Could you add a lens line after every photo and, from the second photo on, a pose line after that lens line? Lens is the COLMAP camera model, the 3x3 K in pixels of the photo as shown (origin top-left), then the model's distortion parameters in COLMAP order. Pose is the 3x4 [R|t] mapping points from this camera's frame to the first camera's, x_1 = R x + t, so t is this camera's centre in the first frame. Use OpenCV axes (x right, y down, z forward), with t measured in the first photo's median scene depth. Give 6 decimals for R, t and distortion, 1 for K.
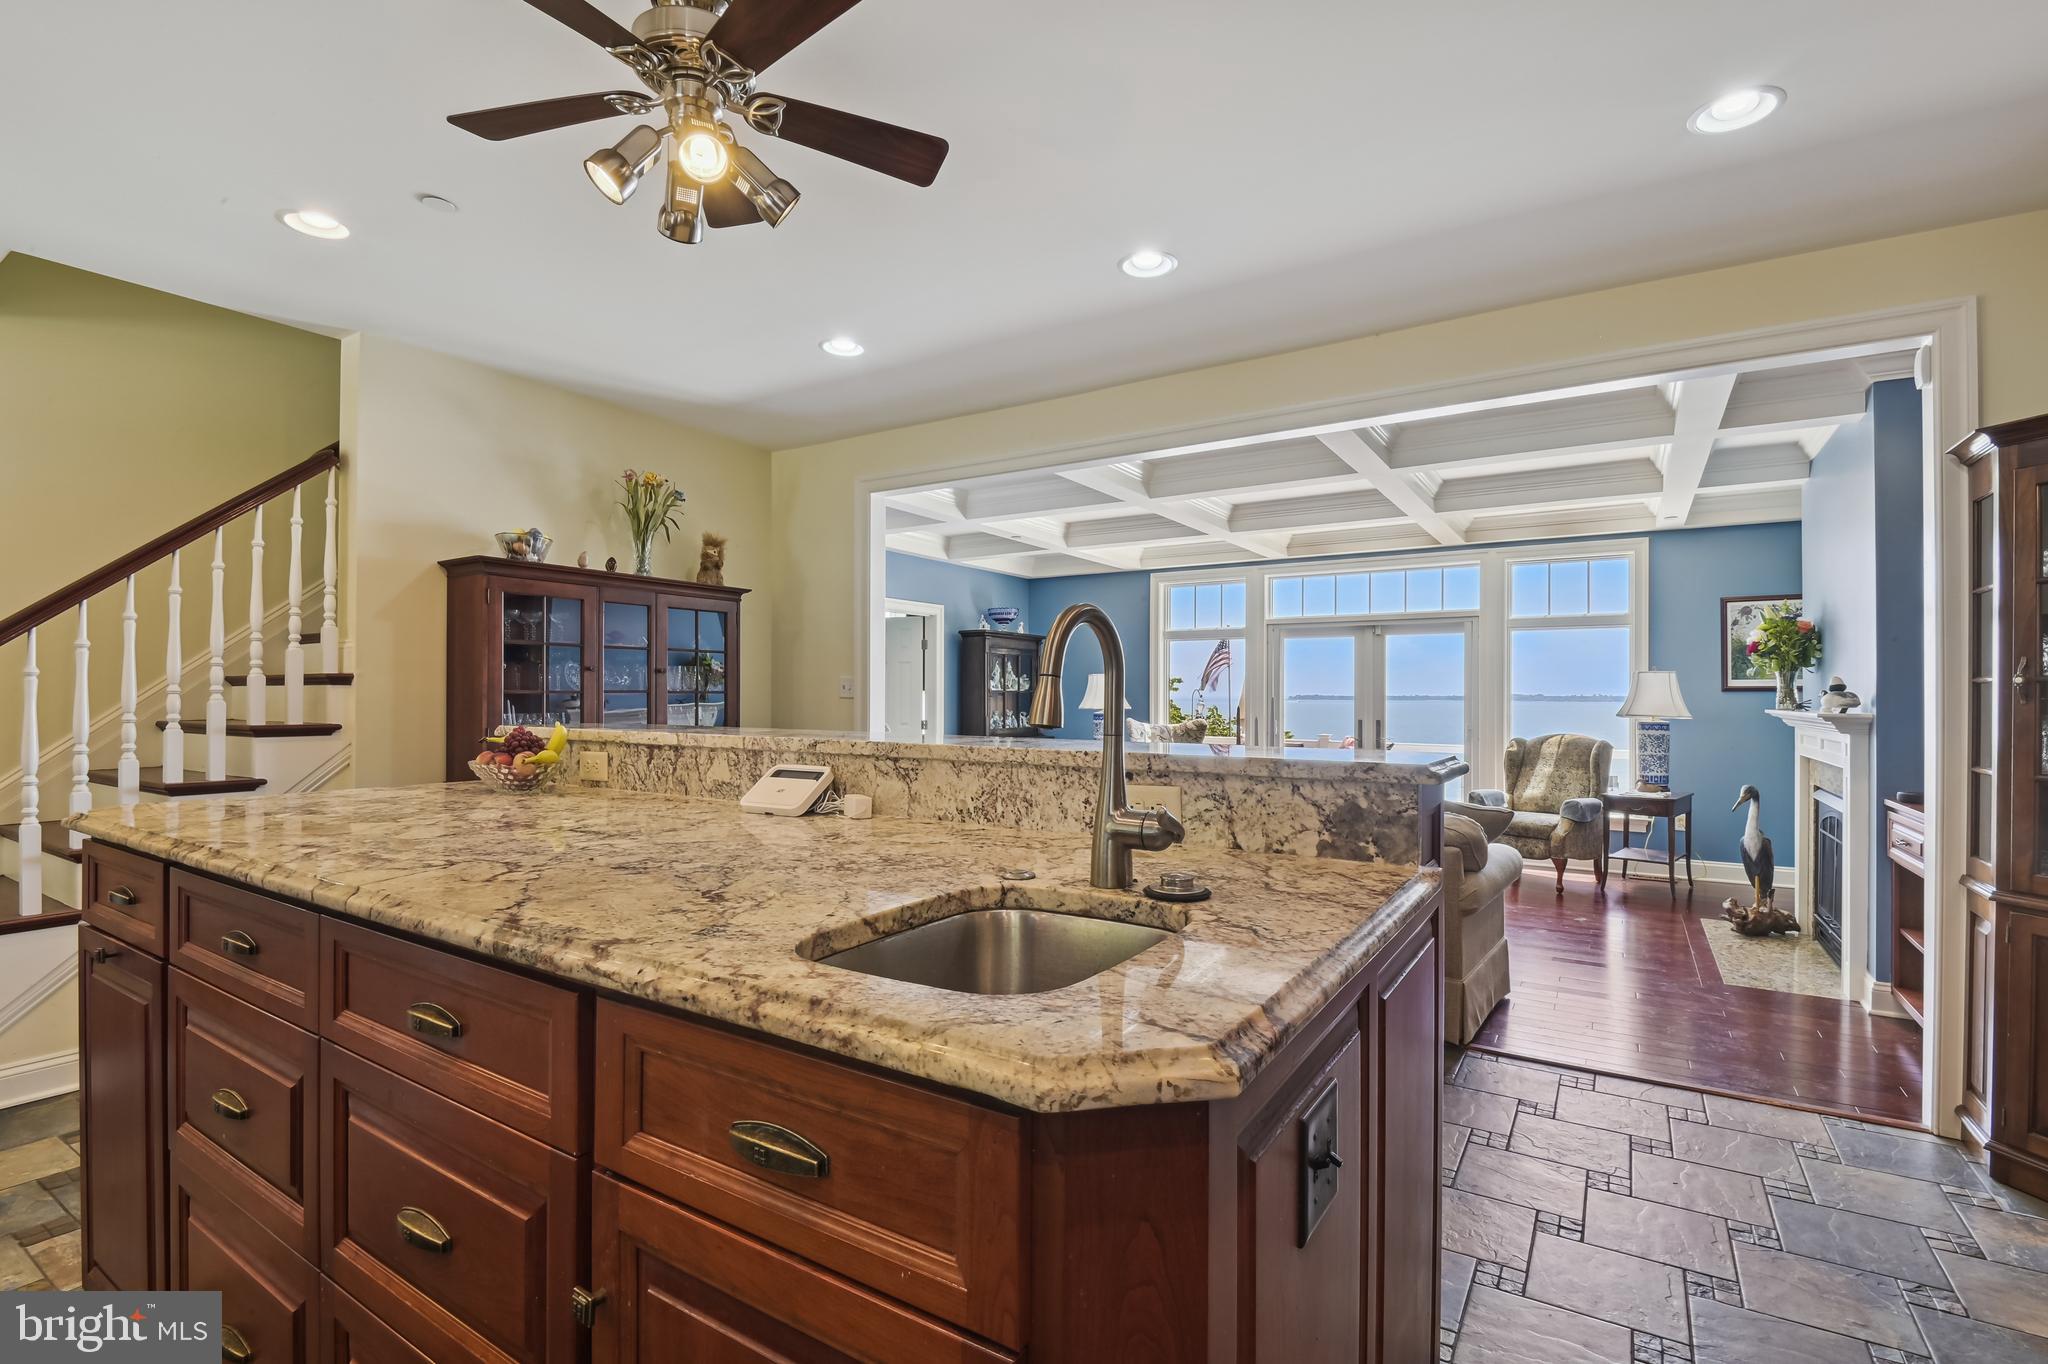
lens RADIAL K [[933.9, 0, 1028.4], [0, 933.9, 687.7], [0, 0, 1]] dist [0.002313, -0.005480]
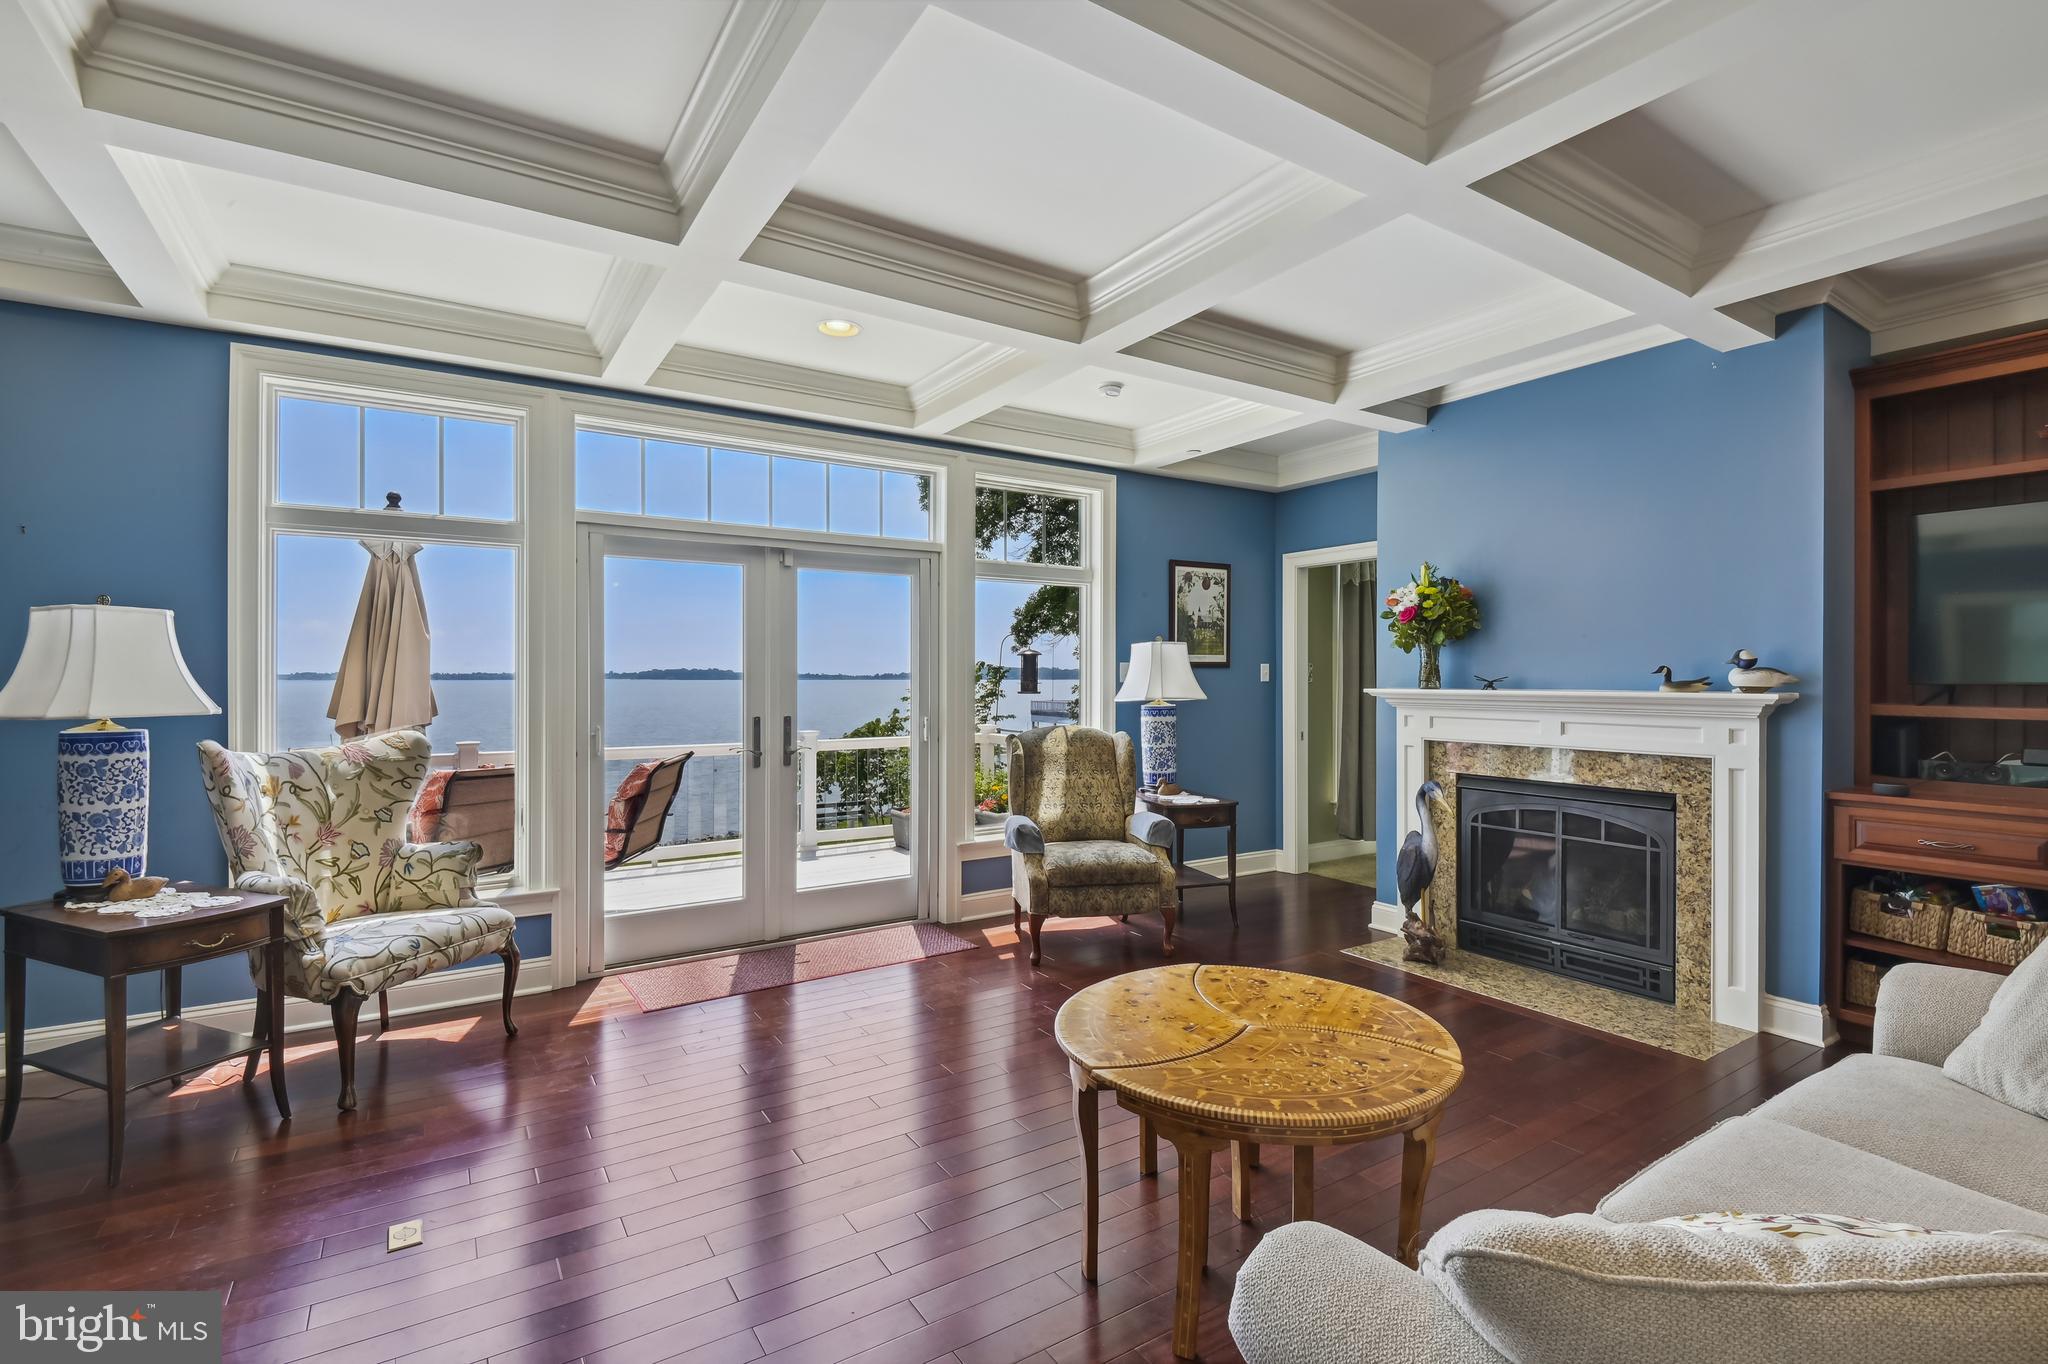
lens RADIAL K [[933.9, 0, 1032.7], [0, 933.9, 670.1], [0, 0, 1]] dist [0.002313, -0.005480]
pose [[0.419146, 0.000193, 0.907919, -0.081480], [-0.007993, 0.999962, 0.003477, 0.003552], [-0.907884, -0.008714, 0.419131, 0.624666]]
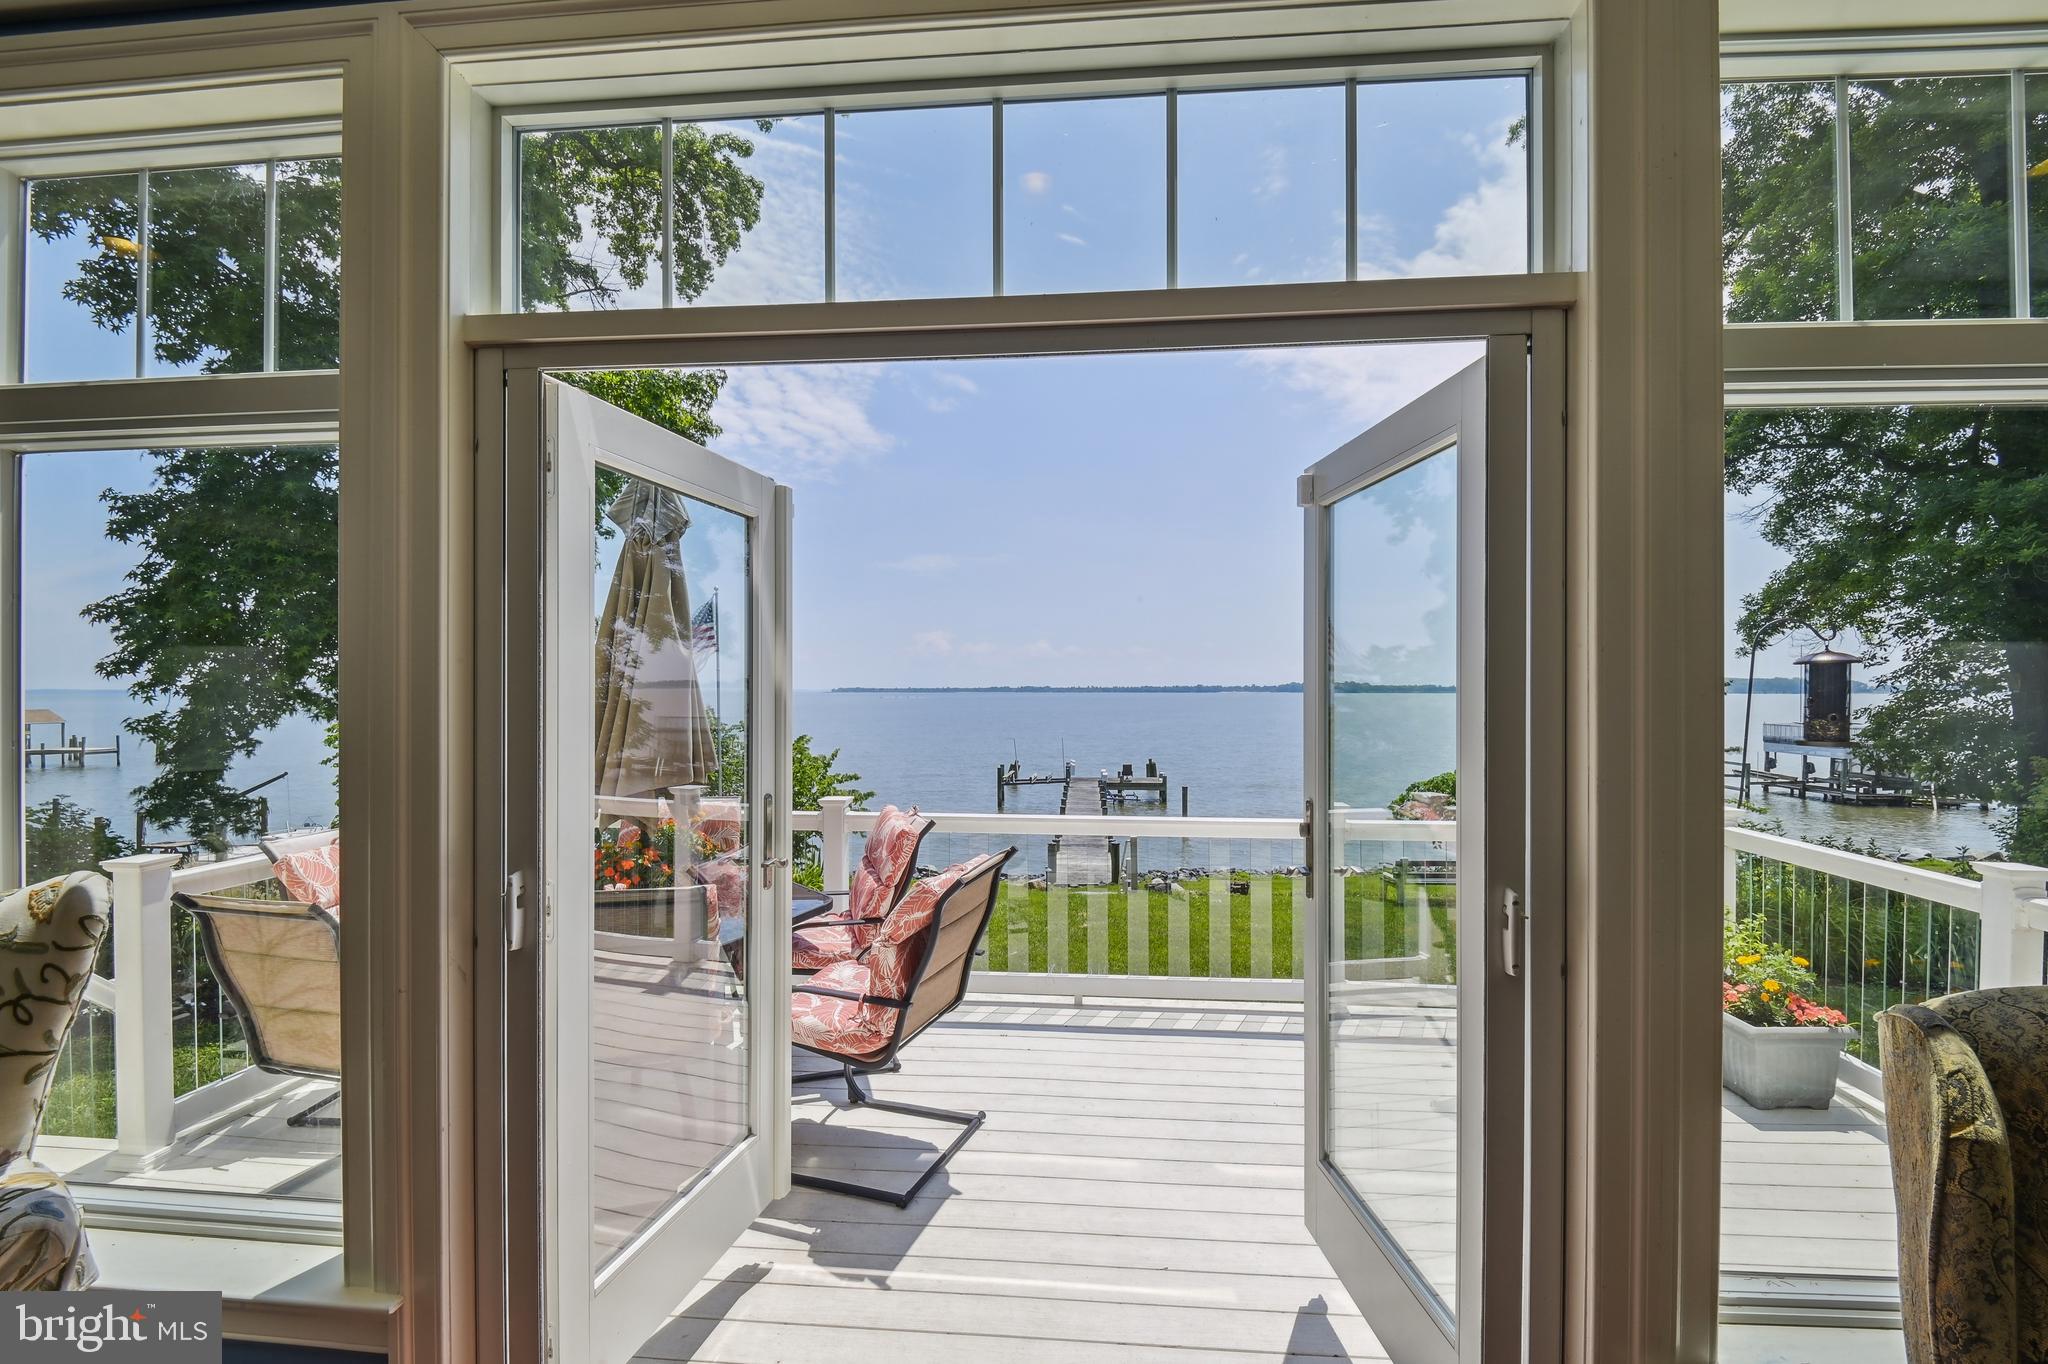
lens RADIAL K [[933.9, 0, 1013.7], [0, 933.9, 687.4], [0, 0, 1]] dist [0.002313, -0.005480]
pose [[0.894599, -0.006181, 0.446826, 0.274051], [0.002467, 0.999957, 0.008892, 0.000013], [-0.446862, -0.006853, 0.894577, 0.825307]]
